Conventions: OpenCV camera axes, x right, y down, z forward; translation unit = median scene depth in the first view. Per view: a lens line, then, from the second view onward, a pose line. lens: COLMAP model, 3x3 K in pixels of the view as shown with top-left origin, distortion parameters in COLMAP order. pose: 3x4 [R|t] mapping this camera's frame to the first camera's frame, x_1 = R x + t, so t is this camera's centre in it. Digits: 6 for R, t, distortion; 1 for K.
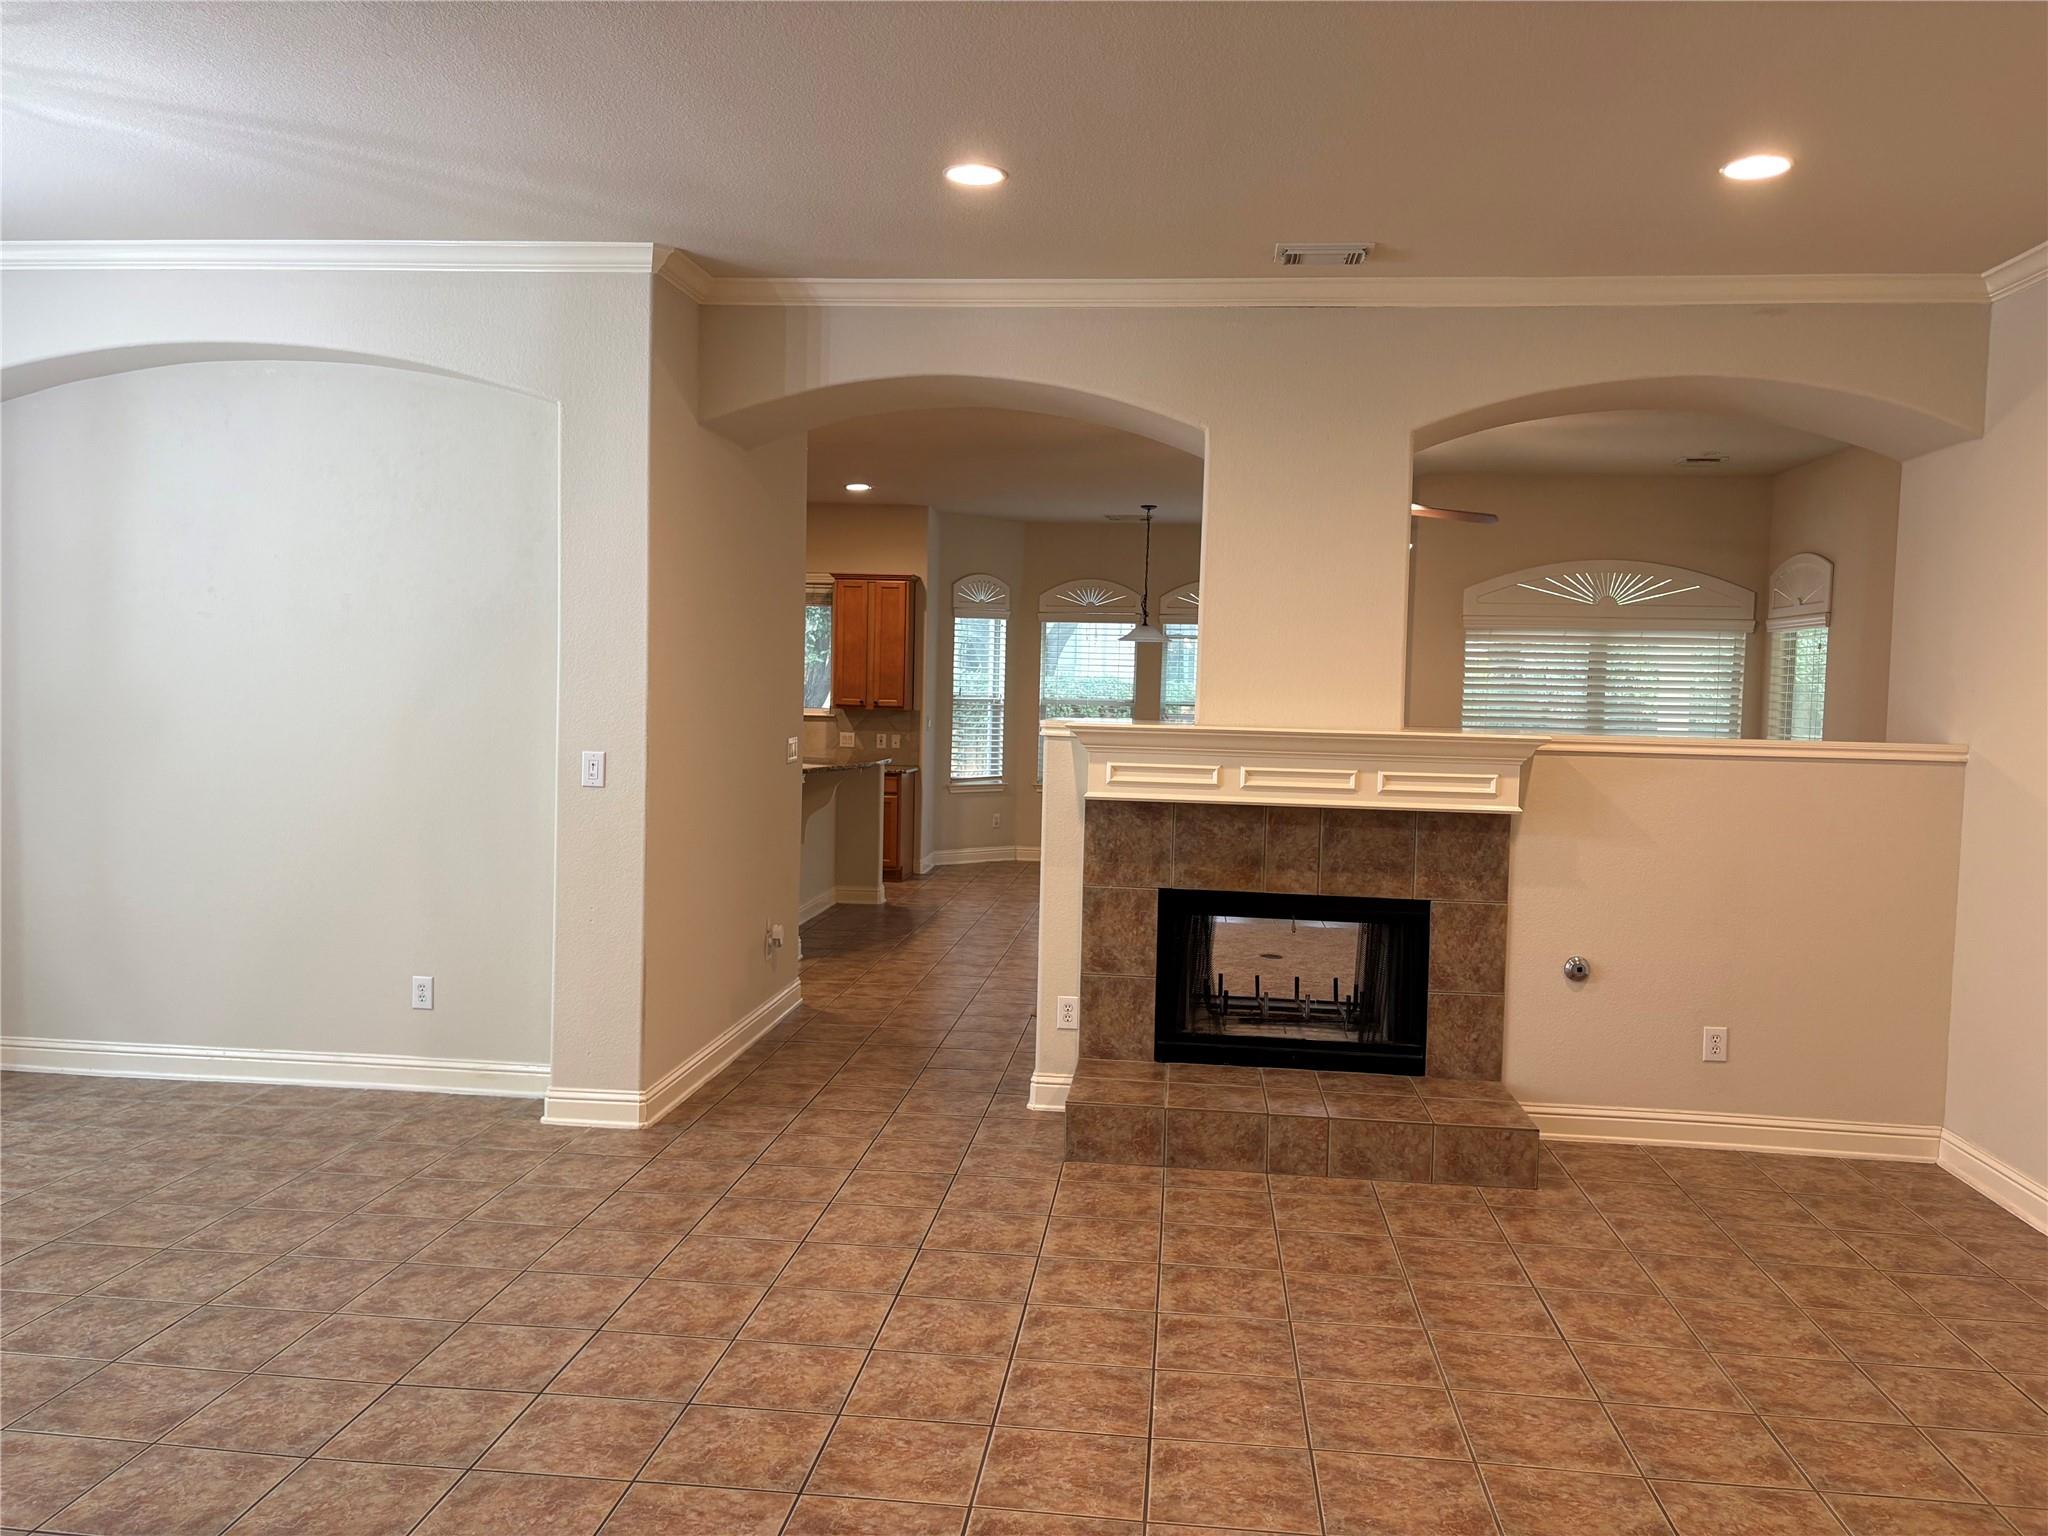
lens RADIAL K [[1546.0, 0, 1029.6], [0, 1546.0, 771.5], [0, 0, 1]] dist [0.045653, -0.046642]
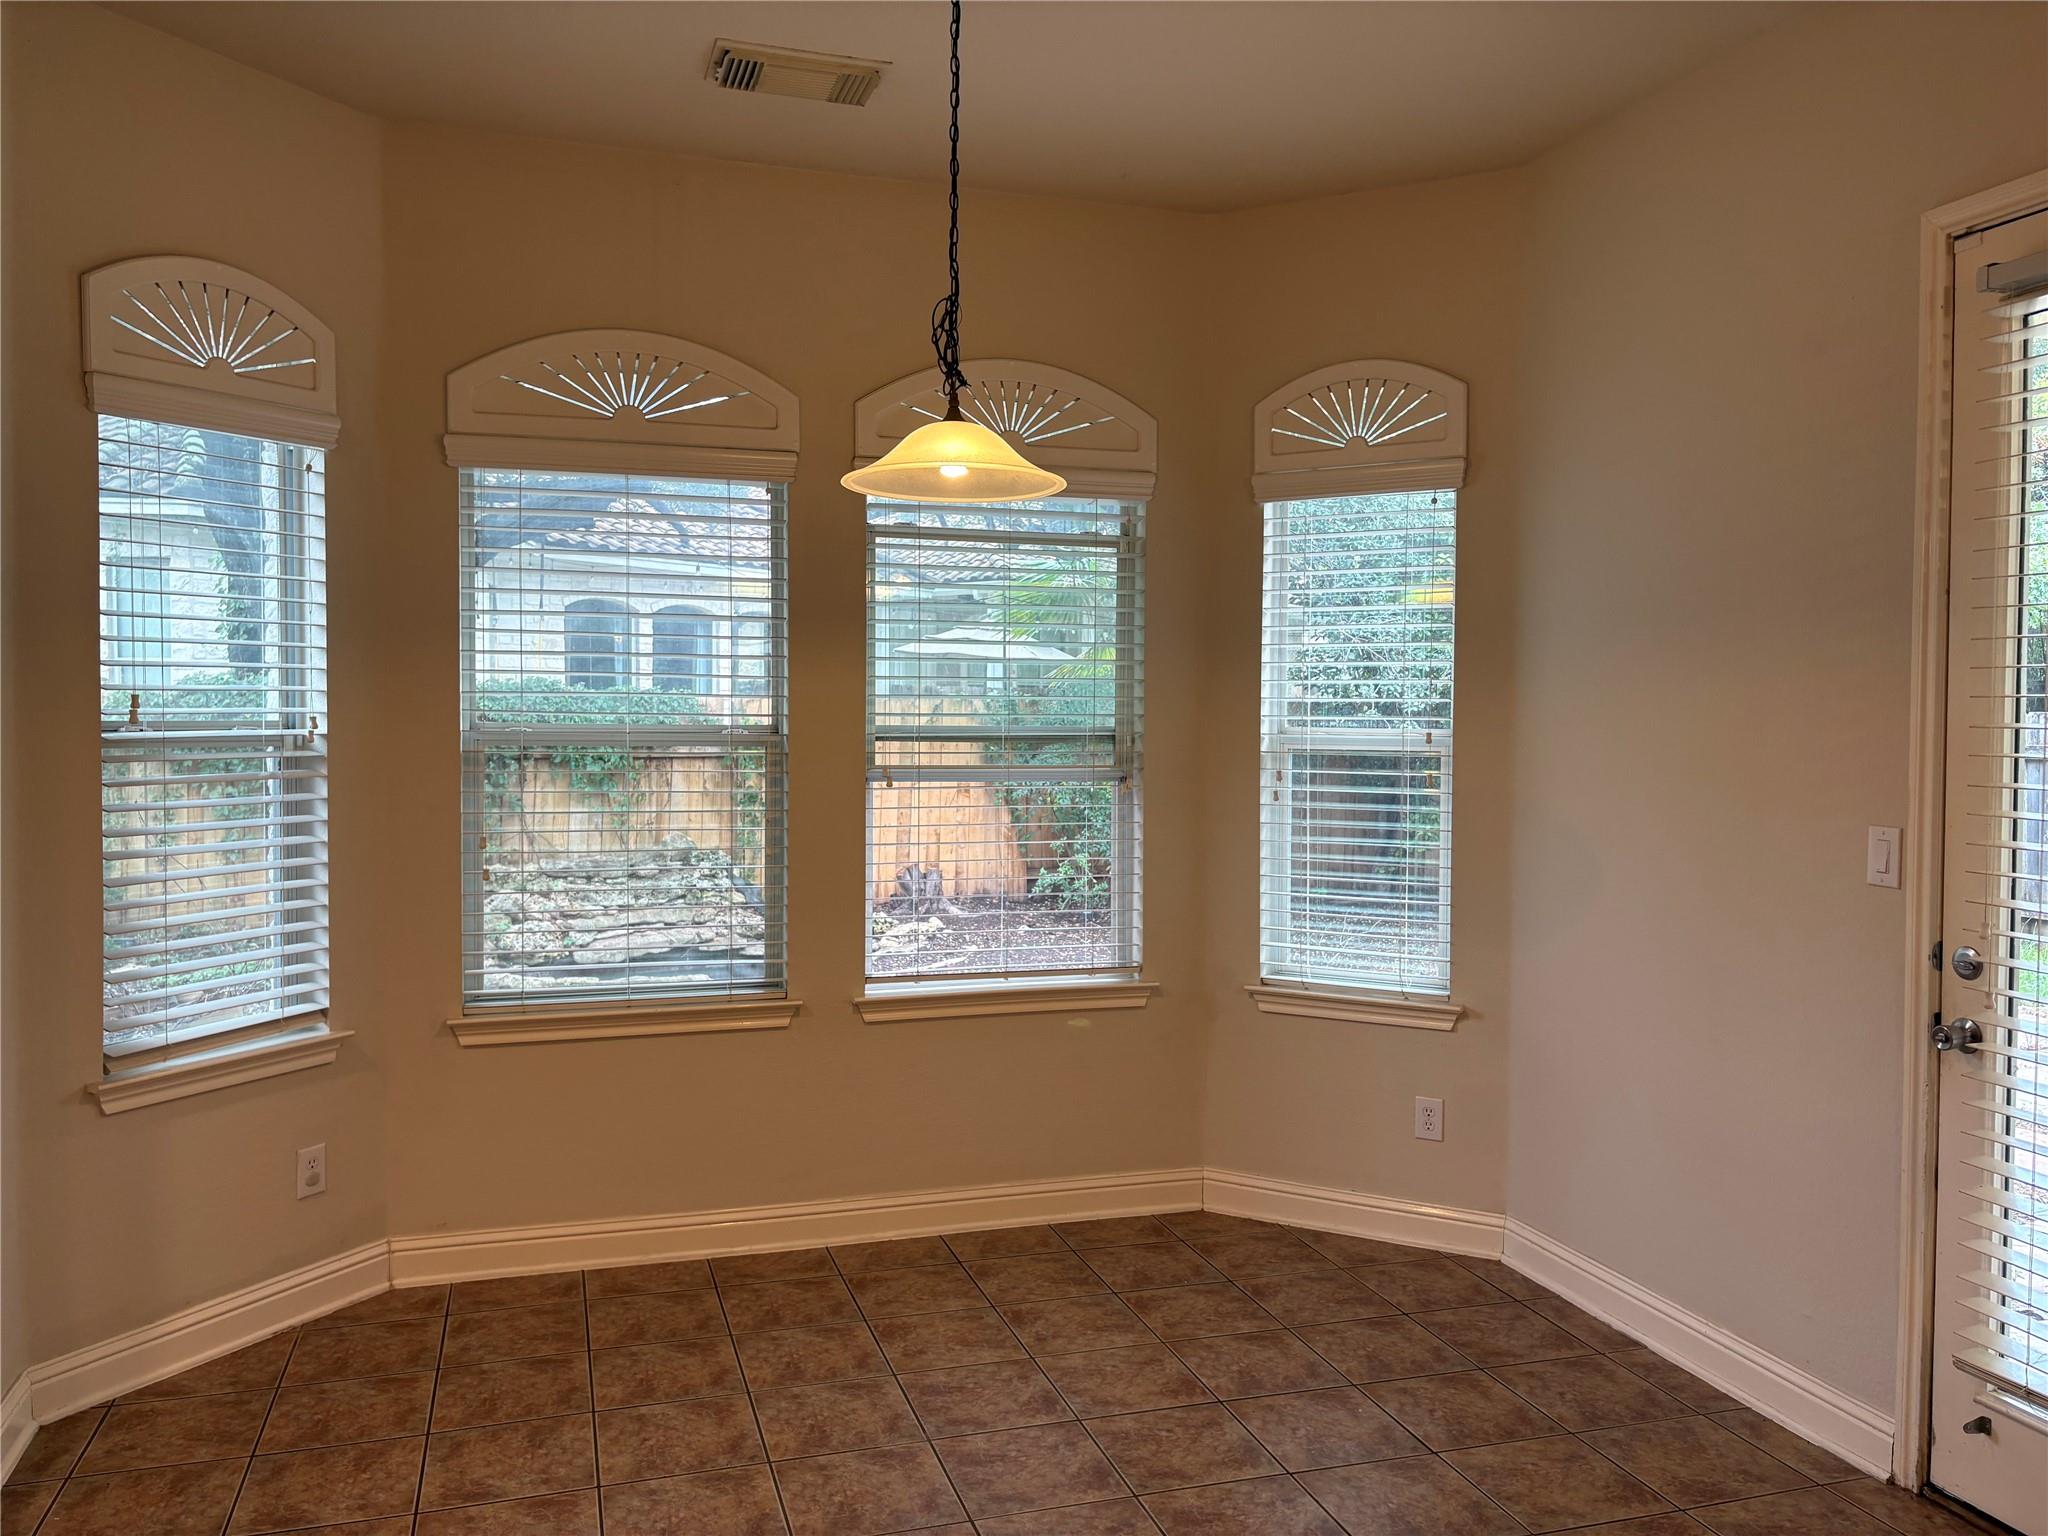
lens RADIAL K [[1546.0, 0, 1010.6], [0, 1546.0, 760.1], [0, 0, 1]] dist [0.045653, -0.046642]
pose [[0.919129, -0.030393, 0.392782, -0.039954], [0.038214, 0.999196, -0.012107, -0.099588], [-0.392099, 0.026137, 0.919552, 2.030434]]
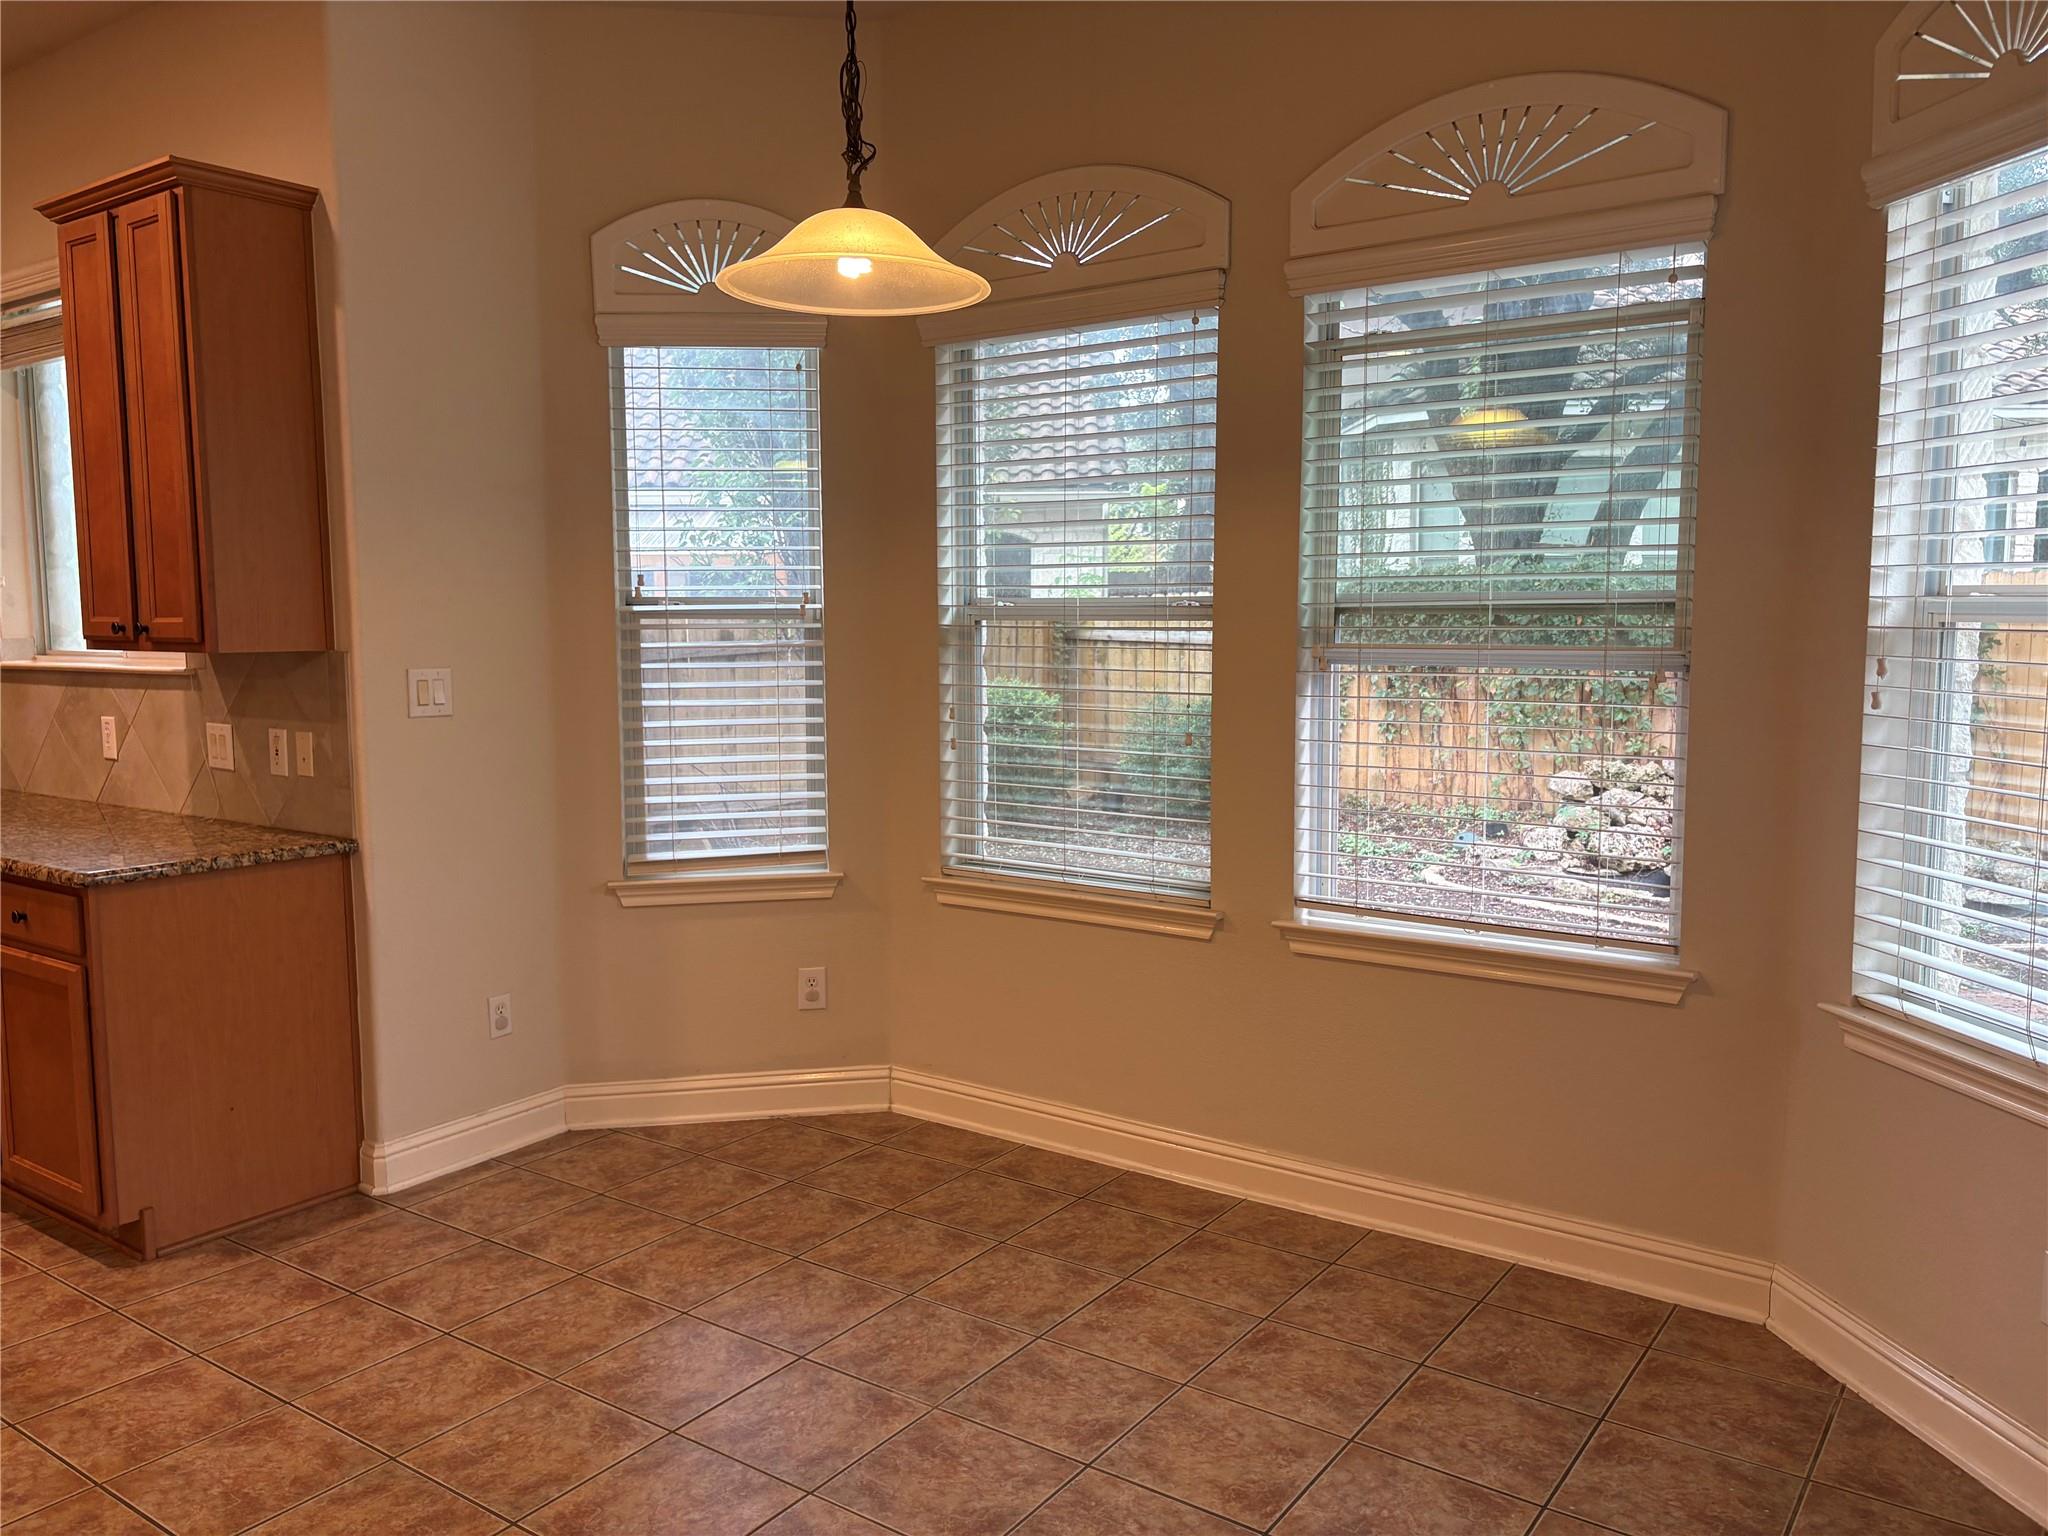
lens RADIAL K [[1546.0, 0, 1020.7], [0, 1546.0, 761.7], [0, 0, 1]] dist [0.045653, -0.046642]
pose [[0.871139, 0.020548, -0.490606, 0.508608], [-0.001732, 0.999246, 0.038776, -0.081311], [0.491033, -0.032929, 0.870519, 2.187135]]
